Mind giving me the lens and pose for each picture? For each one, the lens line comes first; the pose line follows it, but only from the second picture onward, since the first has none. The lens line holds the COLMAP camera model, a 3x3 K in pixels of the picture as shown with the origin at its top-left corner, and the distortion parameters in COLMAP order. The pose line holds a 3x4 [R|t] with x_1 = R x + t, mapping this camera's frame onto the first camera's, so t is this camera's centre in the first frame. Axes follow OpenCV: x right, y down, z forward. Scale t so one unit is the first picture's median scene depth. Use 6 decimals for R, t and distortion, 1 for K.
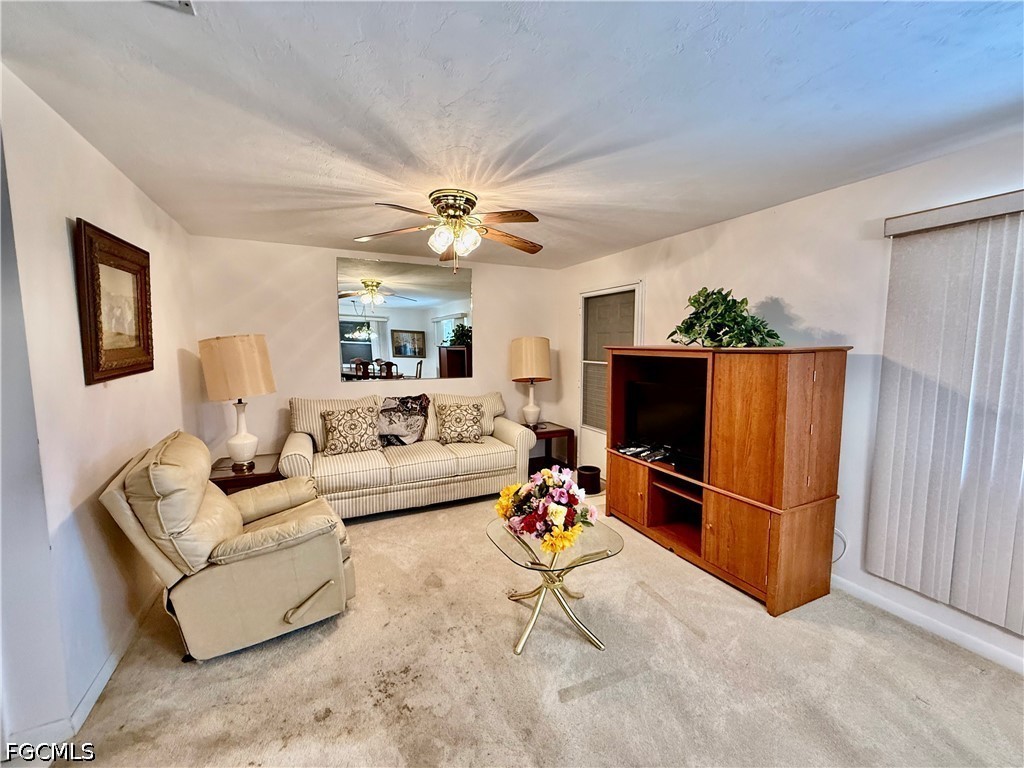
lens RADIAL K [[408.0, 0, 512.0], [0, 408.0, 384.0], [0, 0, 1]] dist [-0.000414, 0.000318]
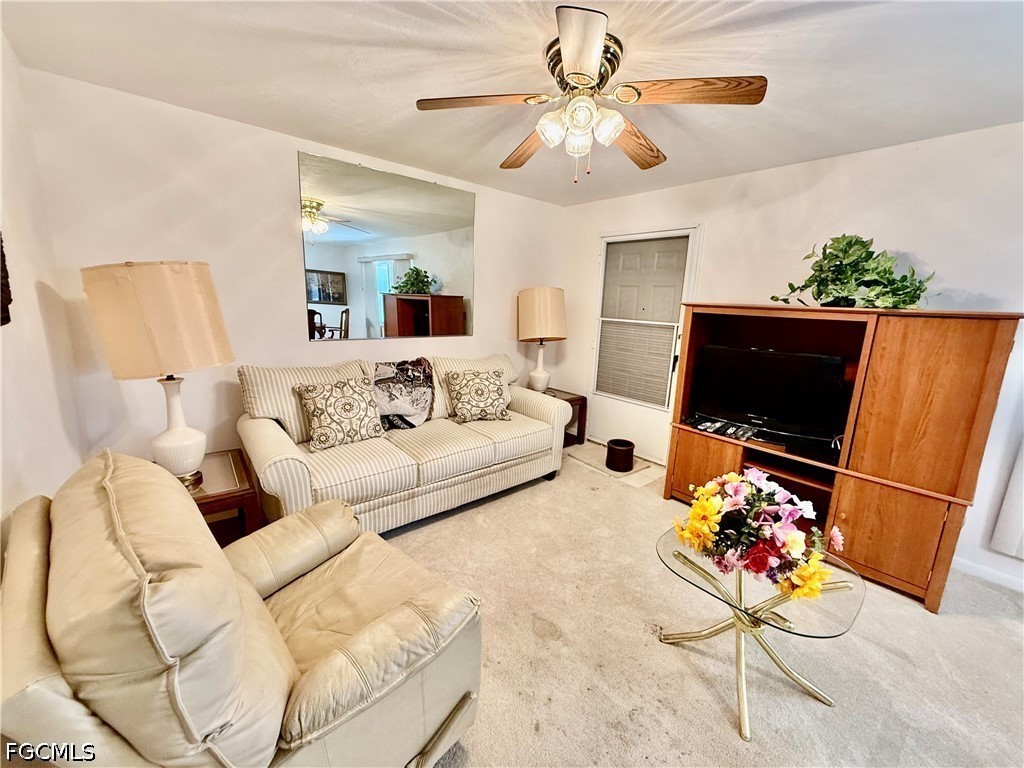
lens RADIAL K [[408.0, 0, 512.0], [0, 408.0, 384.0], [0, 0, 1]] dist [-0.000414, 0.000318]
pose [[0.966514, -0.018603, 0.255941, -0.294017], [-0.010628, 0.993611, 0.112355, -0.015947], [-0.256396, -0.111313, 0.960141, 0.260486]]
